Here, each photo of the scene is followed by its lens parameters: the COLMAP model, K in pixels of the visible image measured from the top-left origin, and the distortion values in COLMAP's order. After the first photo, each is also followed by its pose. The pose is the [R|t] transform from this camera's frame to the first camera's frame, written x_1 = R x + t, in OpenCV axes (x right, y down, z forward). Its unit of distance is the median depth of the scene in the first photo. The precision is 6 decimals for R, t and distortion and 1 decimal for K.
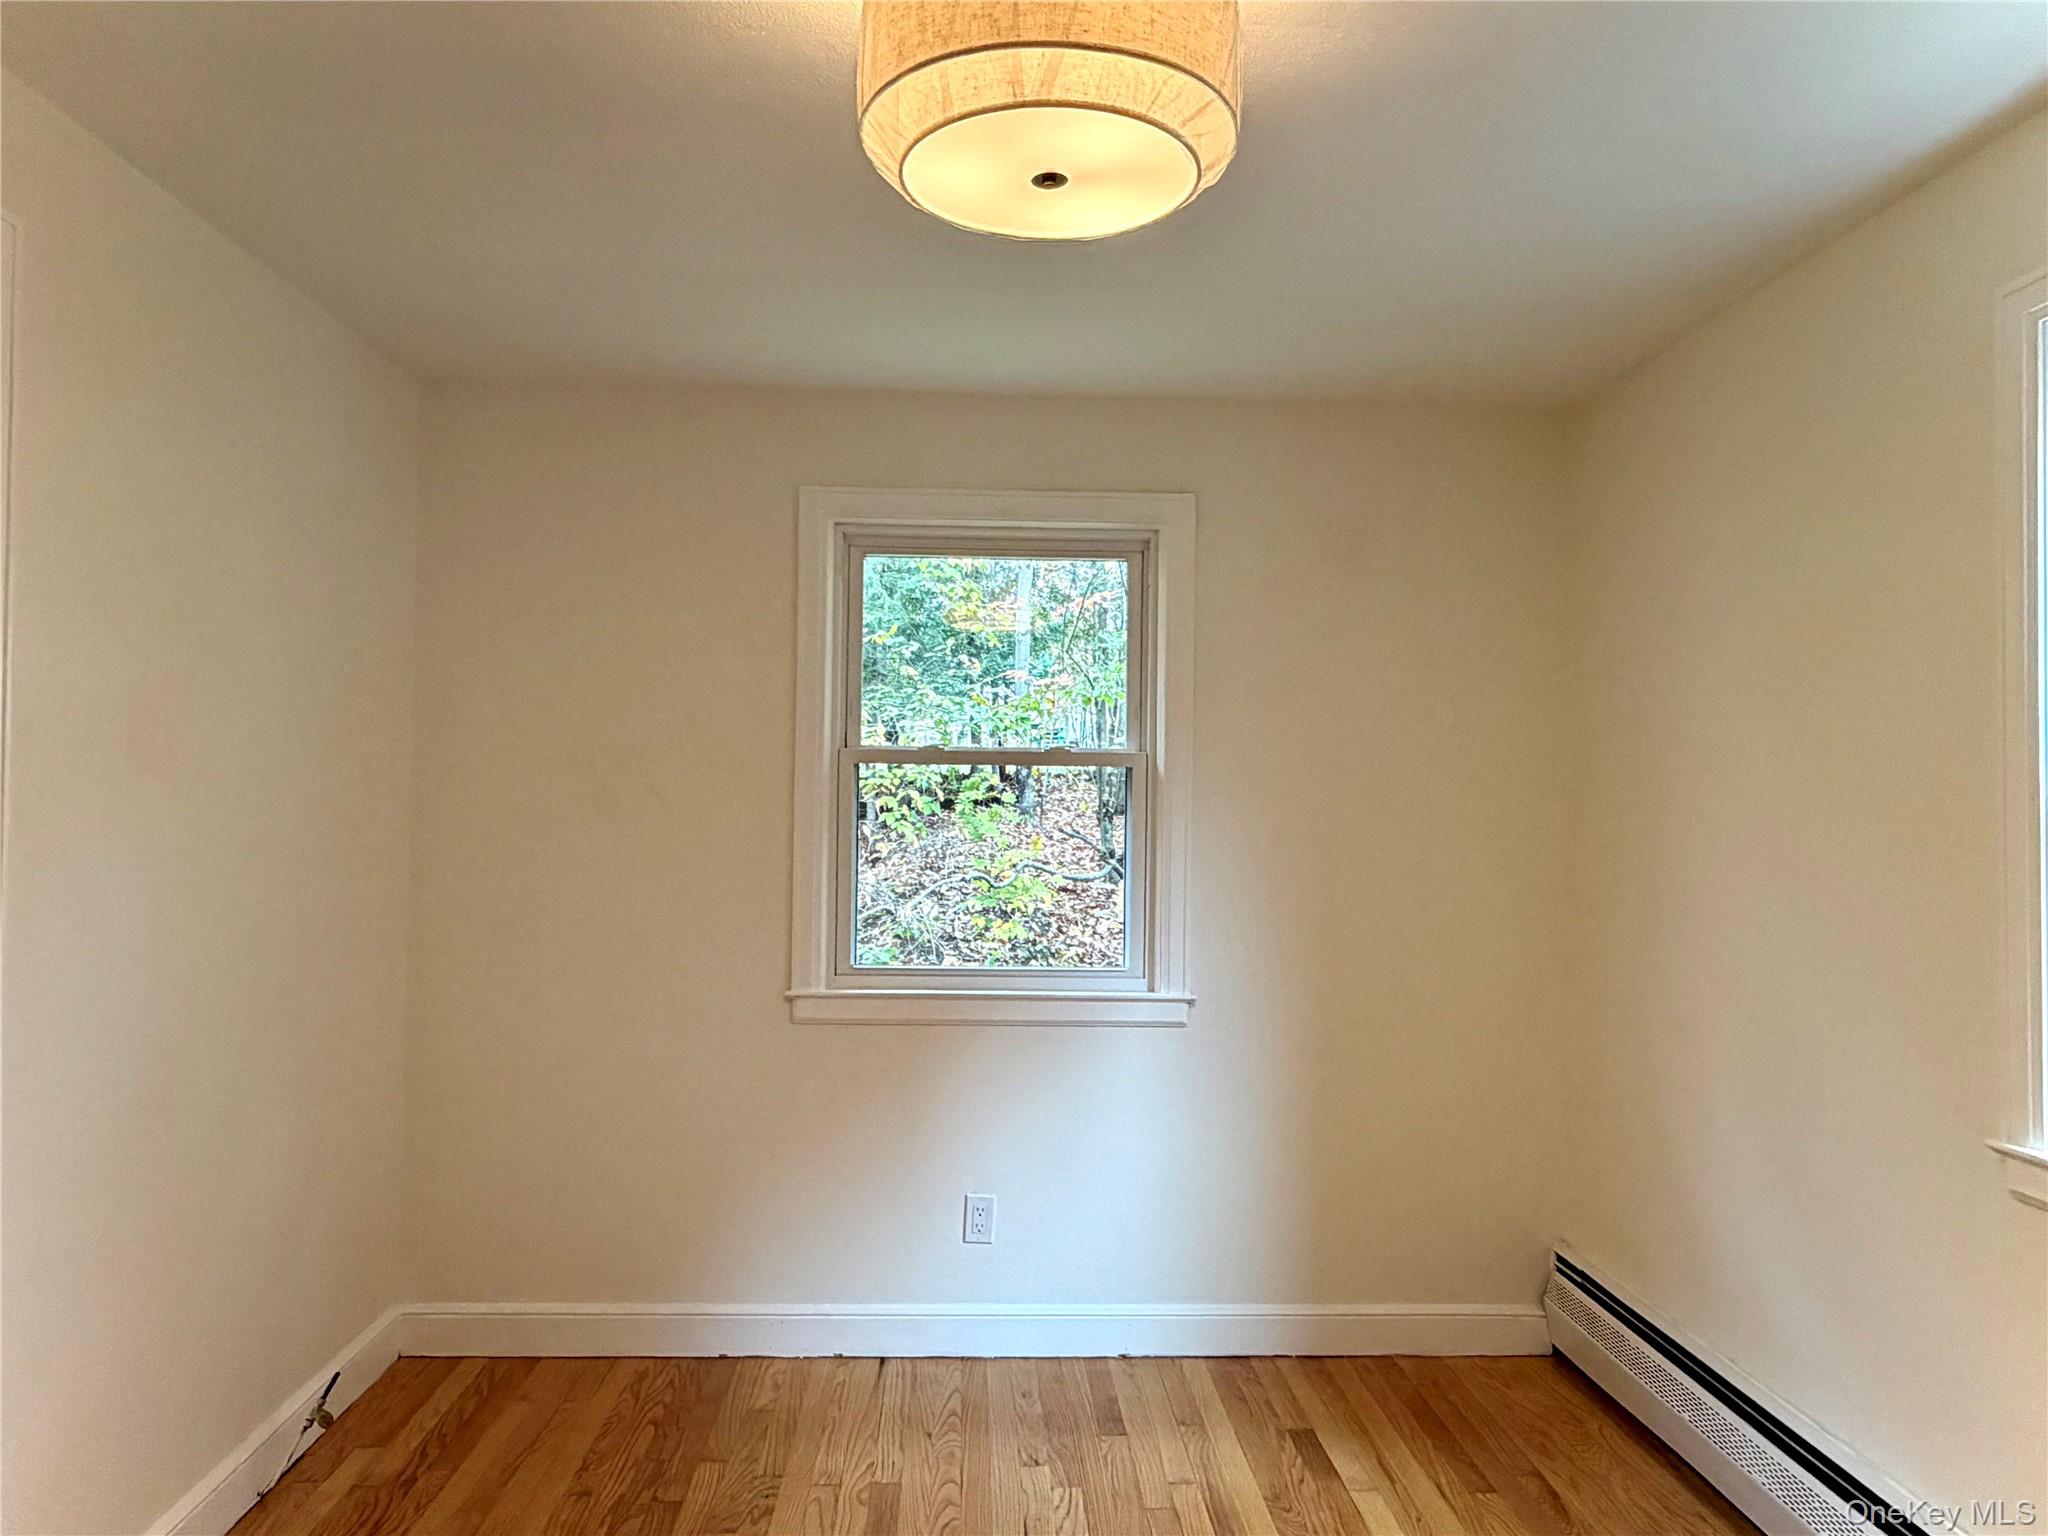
lens RADIAL K [[1441.2, 0, 1022.3], [0, 1441.2, 783.6], [0, 0, 1]] dist [0.030551, 0.018393]
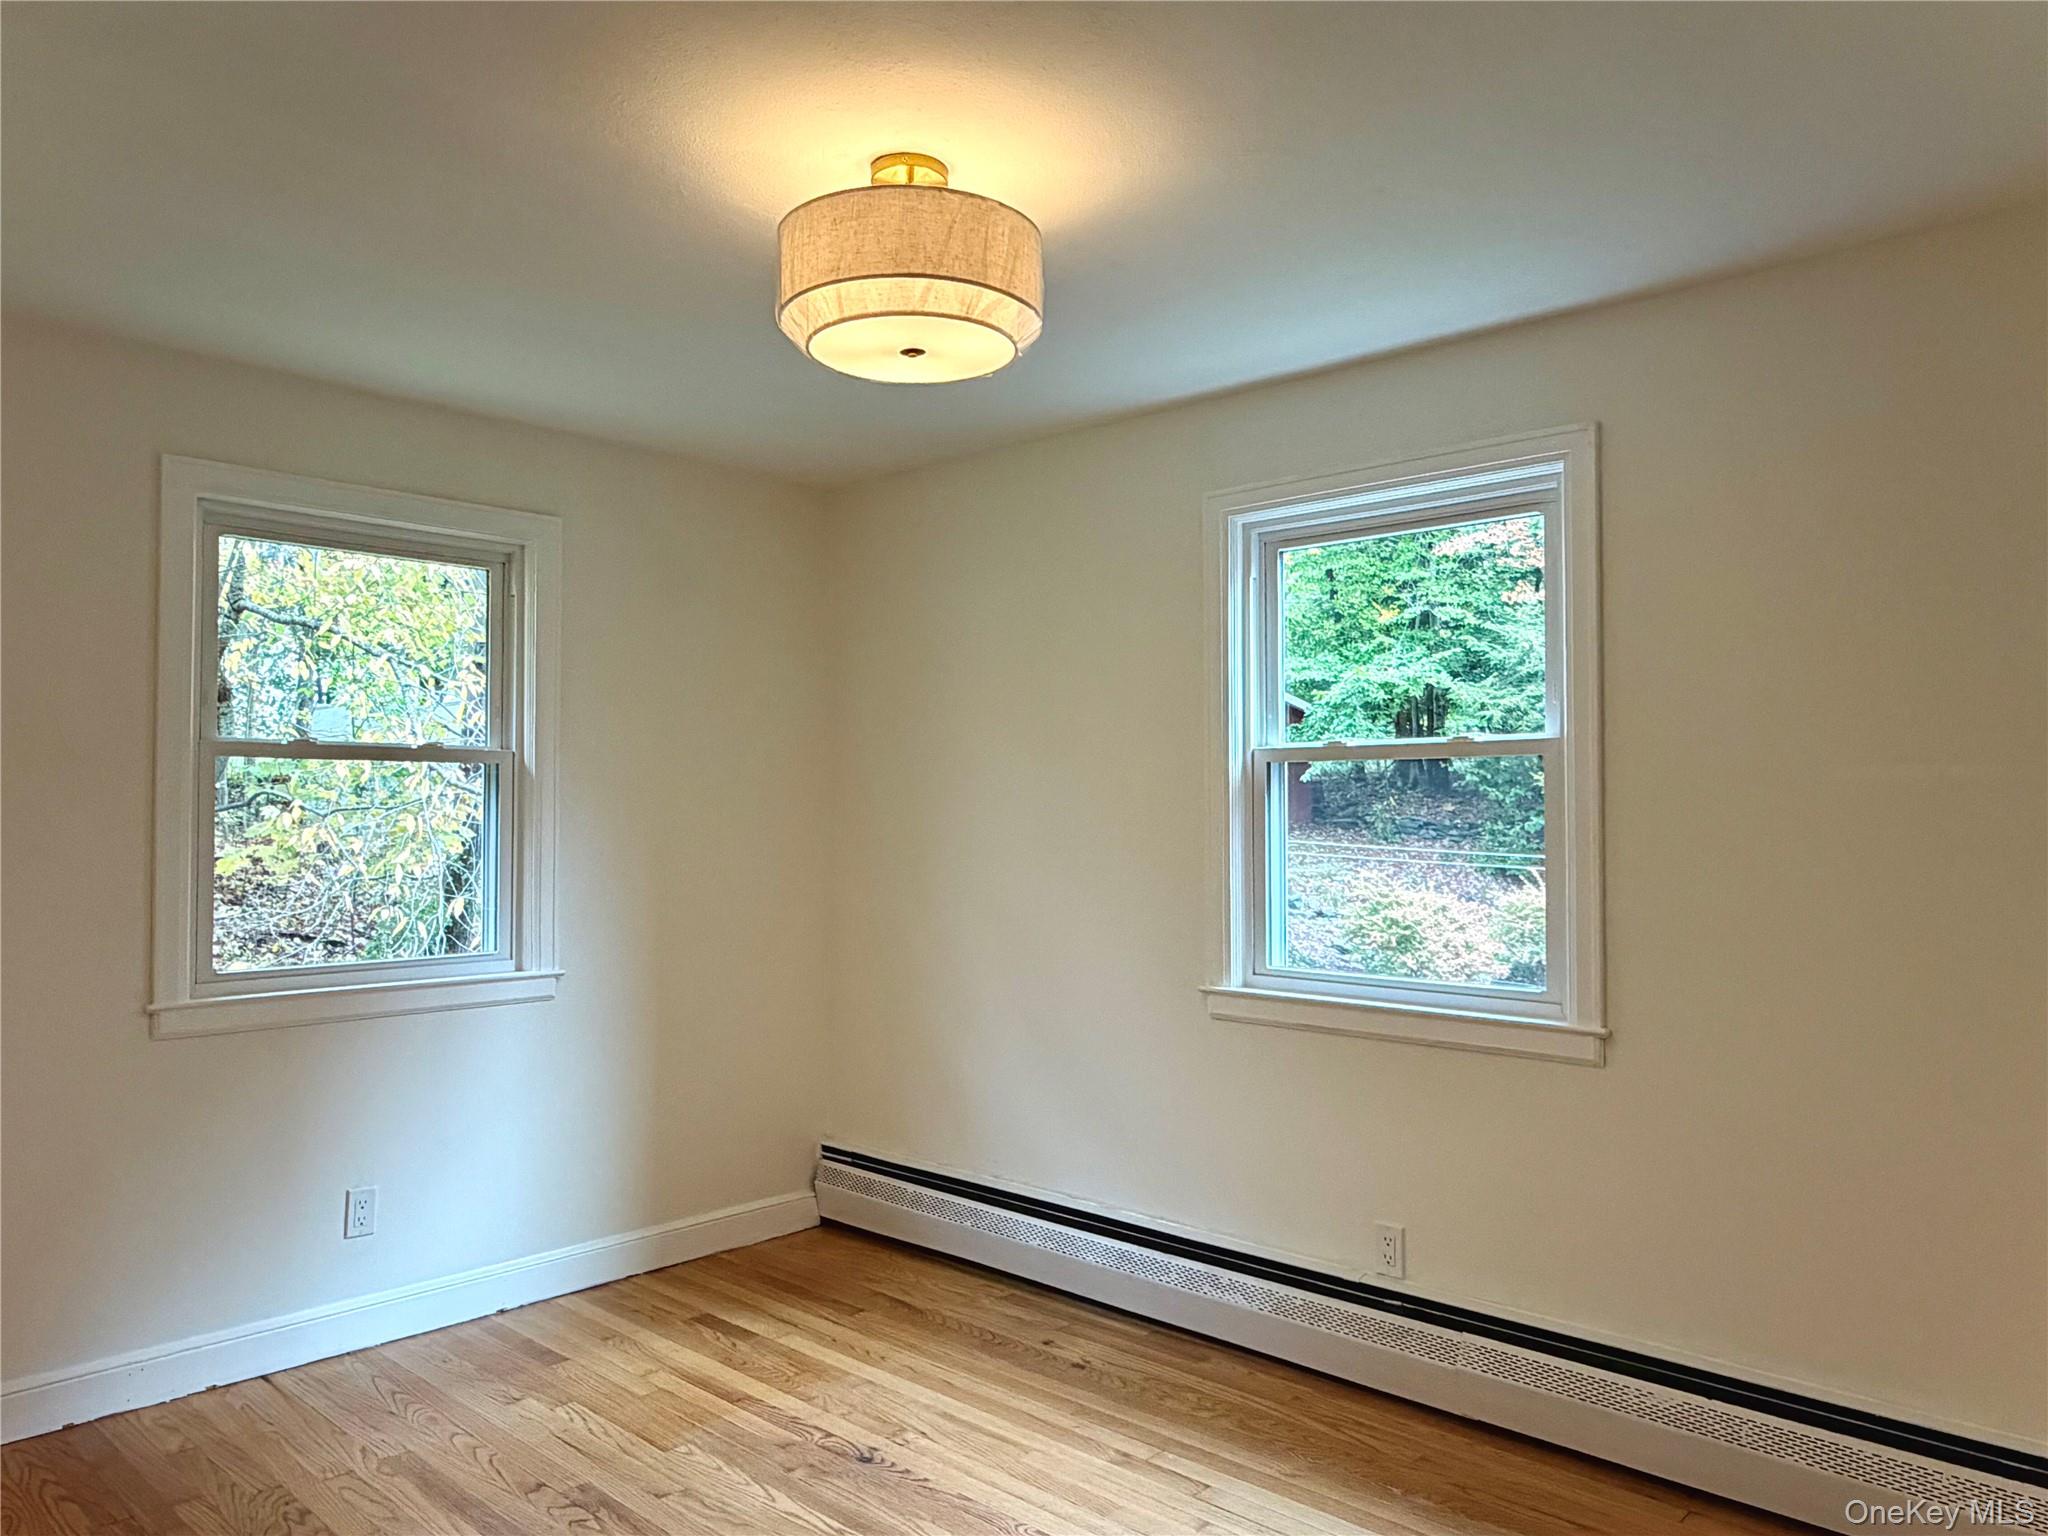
lens RADIAL K [[1441.2, 0, 1025.2], [0, 1441.2, 768.7], [0, 0, 1]] dist [0.030551, 0.018393]
pose [[0.721397, 0.009985, 0.692450, -0.400683], [-0.006901, 0.999950, -0.007230, -0.002681], [-0.692487, 0.000437, 0.721430, -0.049805]]
